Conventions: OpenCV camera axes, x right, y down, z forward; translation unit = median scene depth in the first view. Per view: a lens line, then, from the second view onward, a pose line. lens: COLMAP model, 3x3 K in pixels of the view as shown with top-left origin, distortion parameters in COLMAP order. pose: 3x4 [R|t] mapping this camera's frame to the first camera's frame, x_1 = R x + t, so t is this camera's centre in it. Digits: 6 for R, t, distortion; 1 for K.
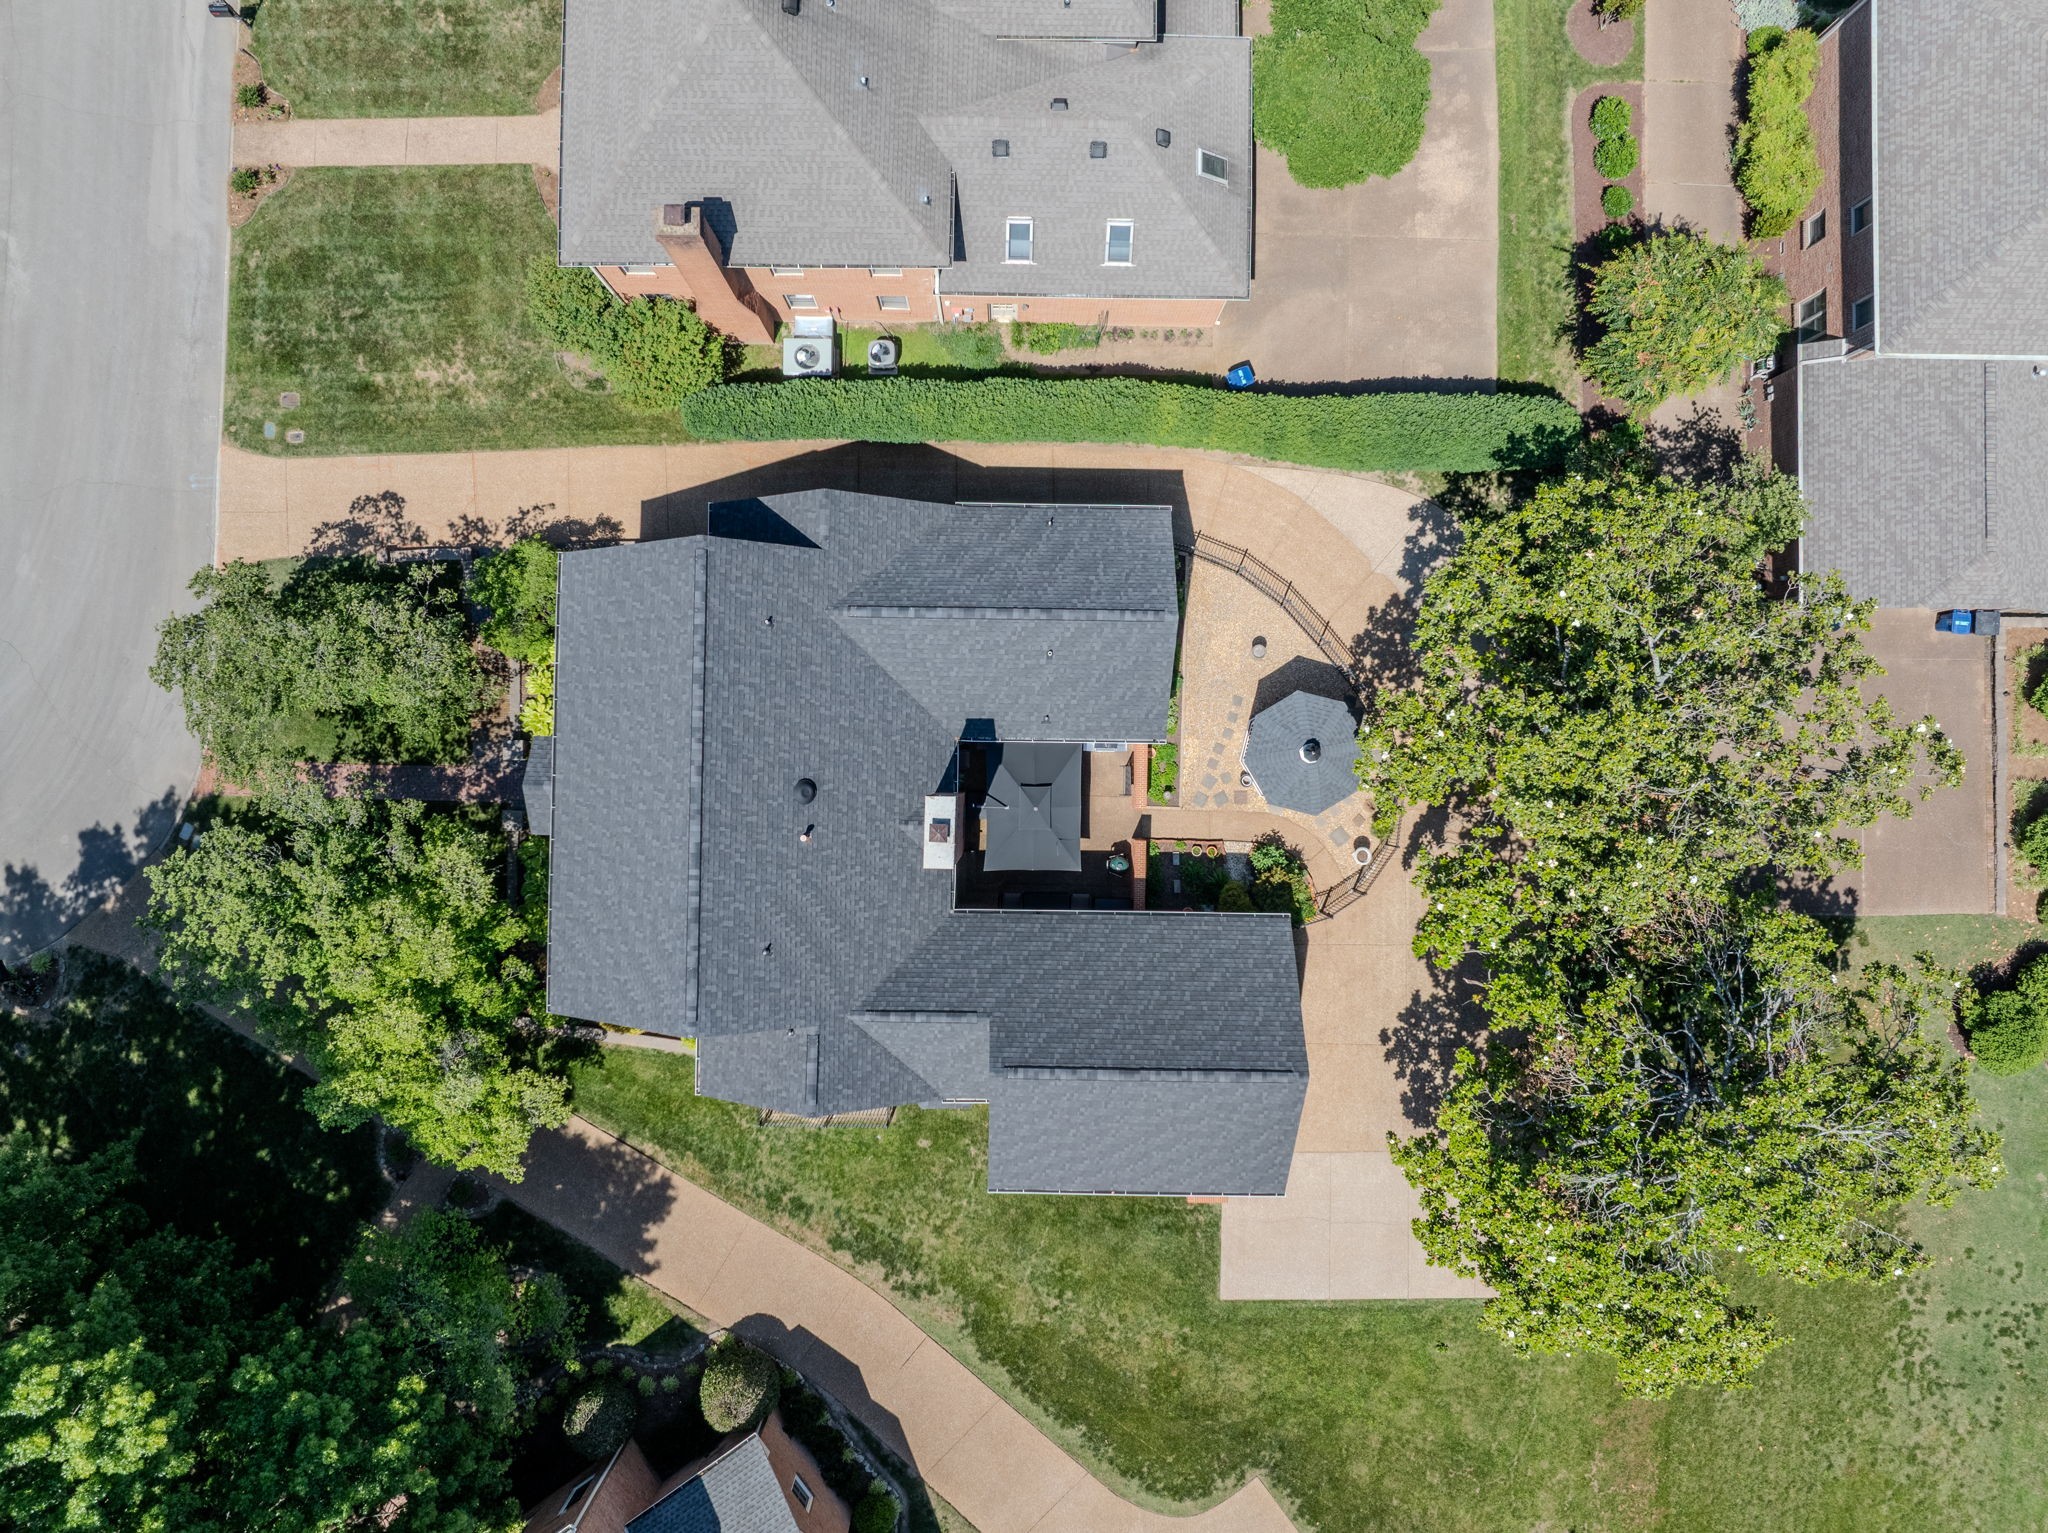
lens RADIAL K [[1448.0, 0, 1018.3], [0, 1448.0, 761.0], [0, 0, 1]] dist [-0.032773, -0.000310]
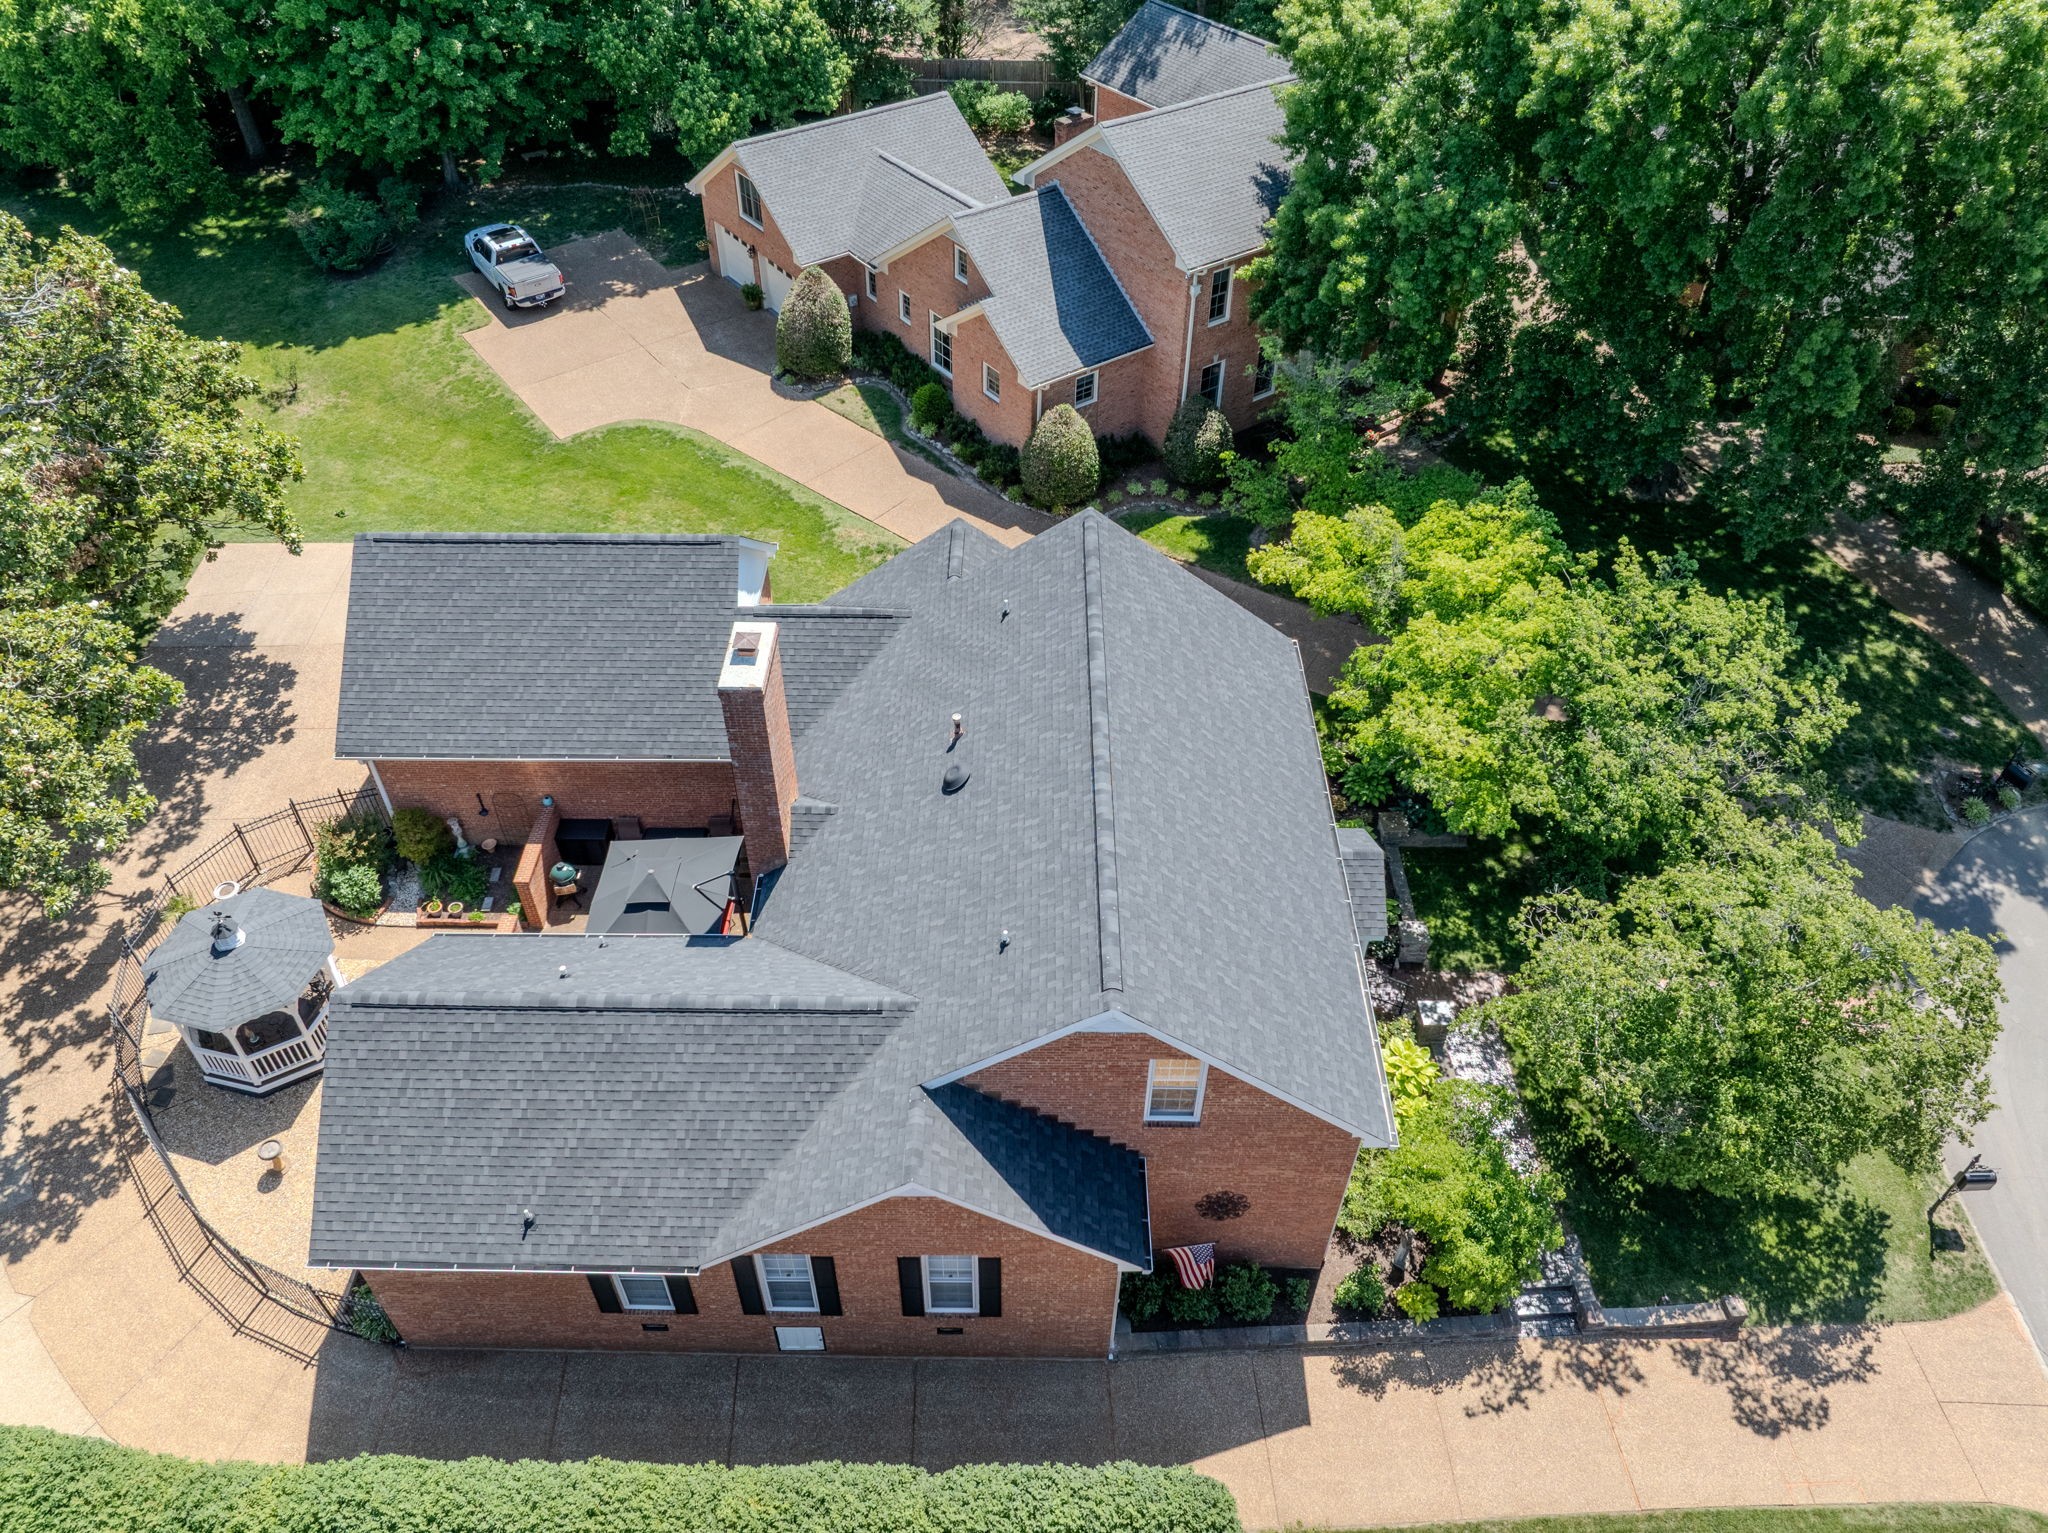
lens RADIAL K [[1448.0, 0, 1024.5], [0, 1448.0, 783.0], [0, 0, 1]] dist [-0.032773, -0.000310]
pose [[-0.999802, -0.002846, -0.019709, -0.142371], [-0.012374, -0.686664, 0.726870, -0.412485], [-0.015602, 0.726970, 0.686492, 0.453017]]
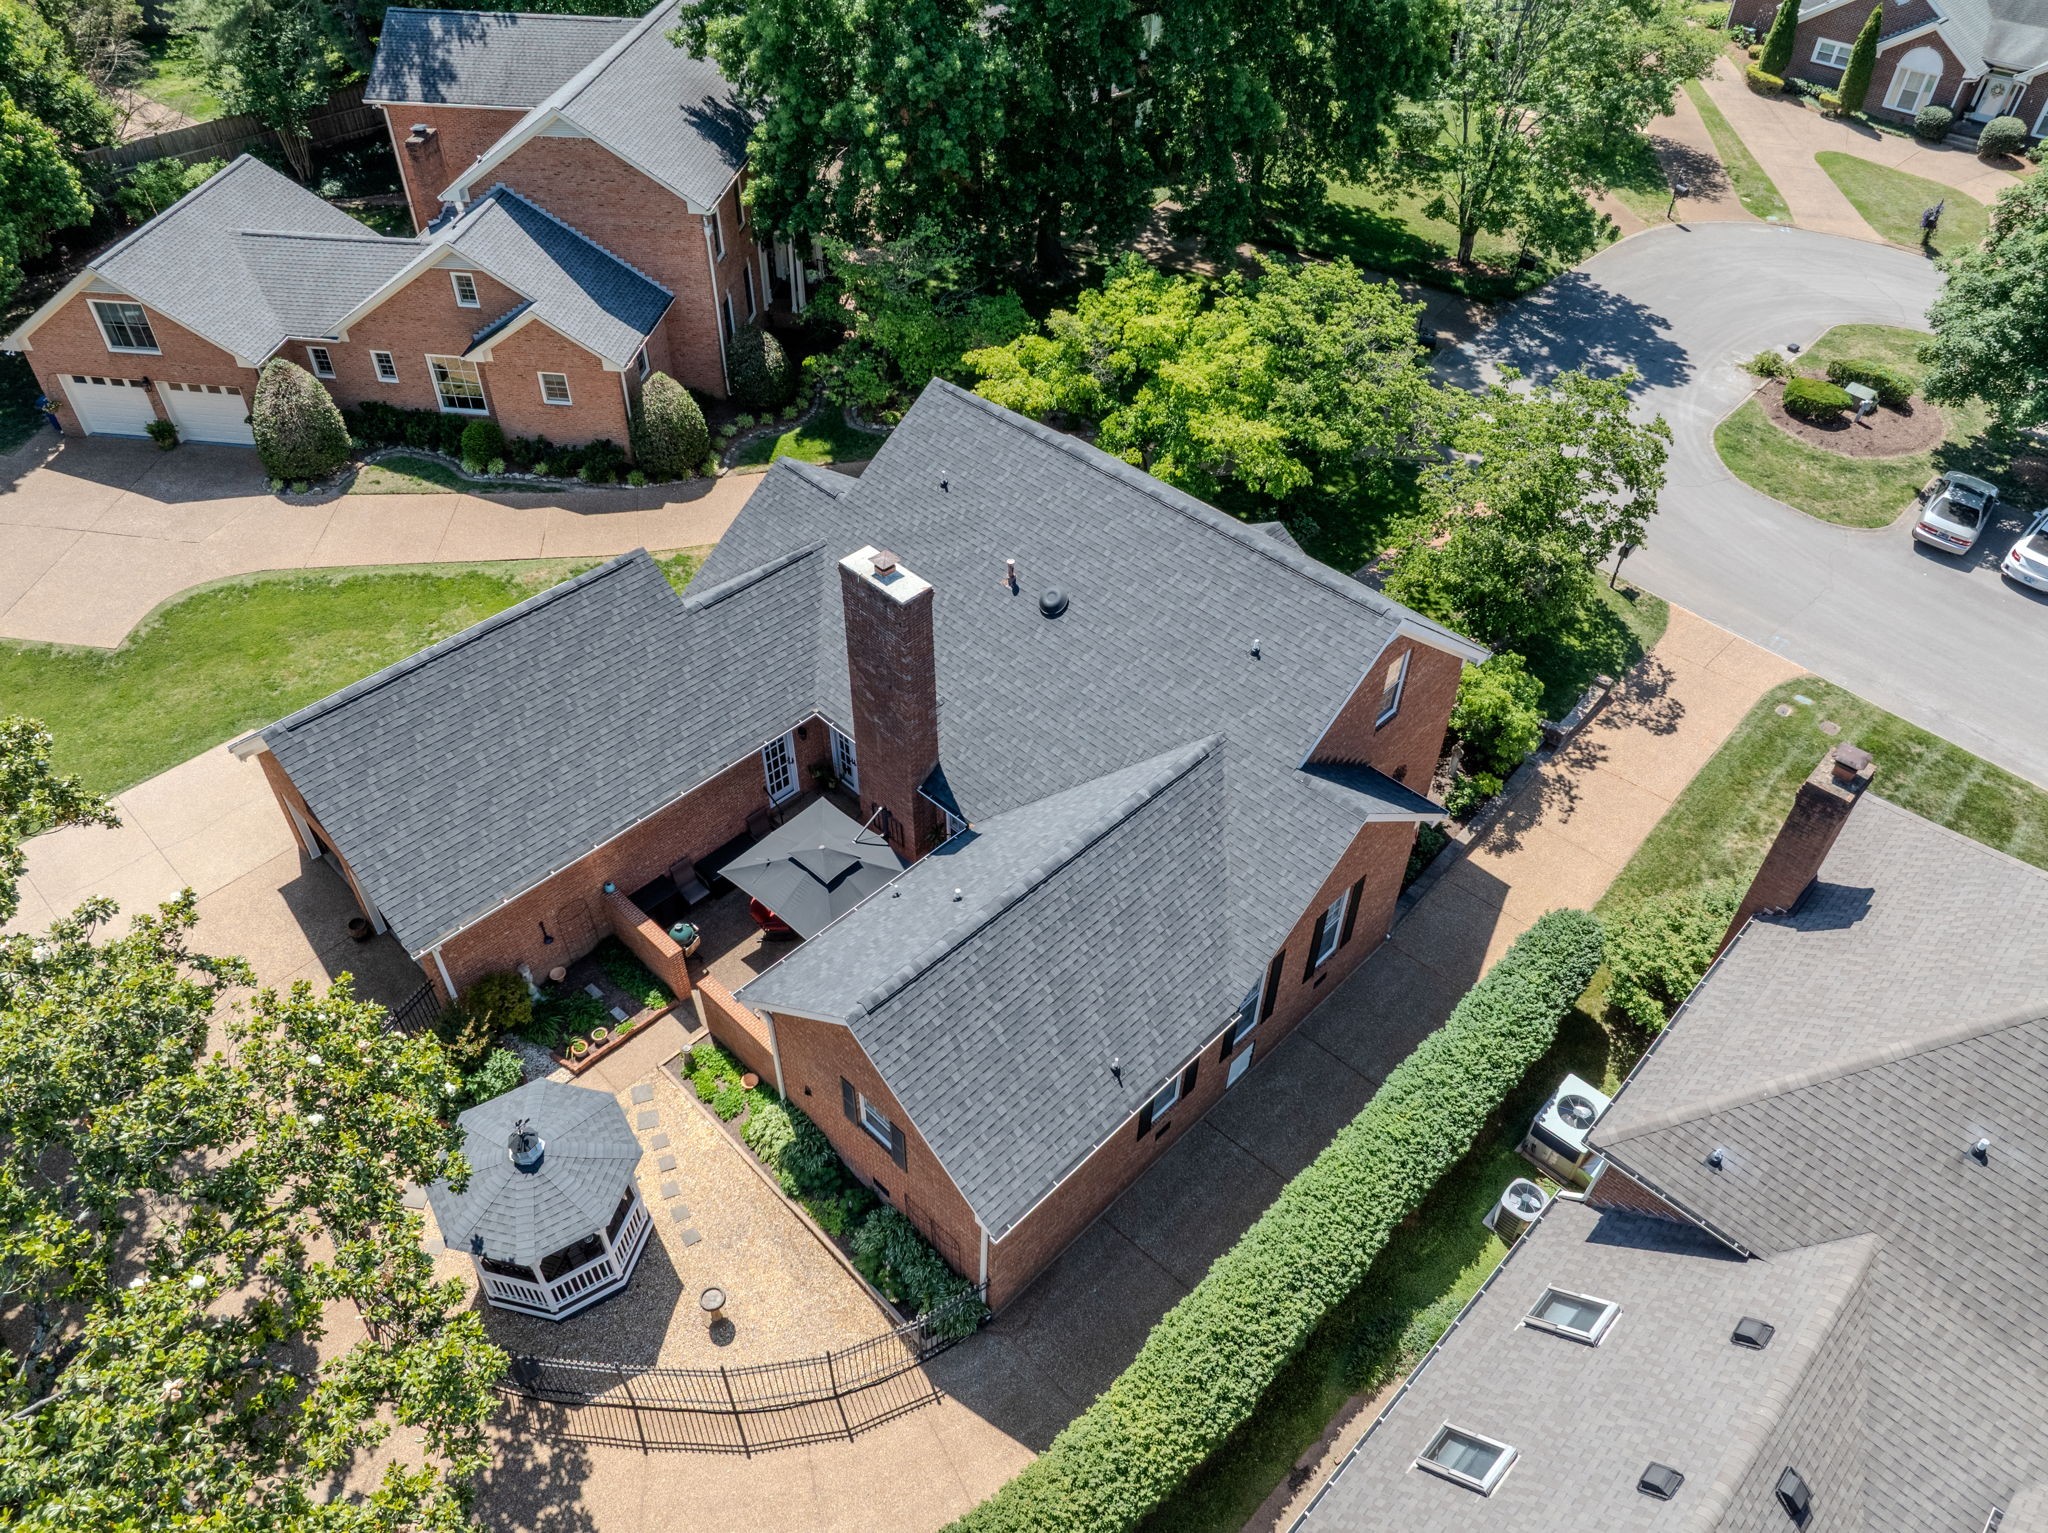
lens RADIAL K [[1448.0, 0, 1030.6], [0, 1448.0, 776.1], [0, 0, 1]] dist [-0.032773, -0.000310]
pose [[-0.684033, 0.491637, -0.538880, 0.281139], [-0.729393, -0.470300, 0.496793, -0.344668], [-0.009194, 0.732878, 0.680298, 0.461186]]
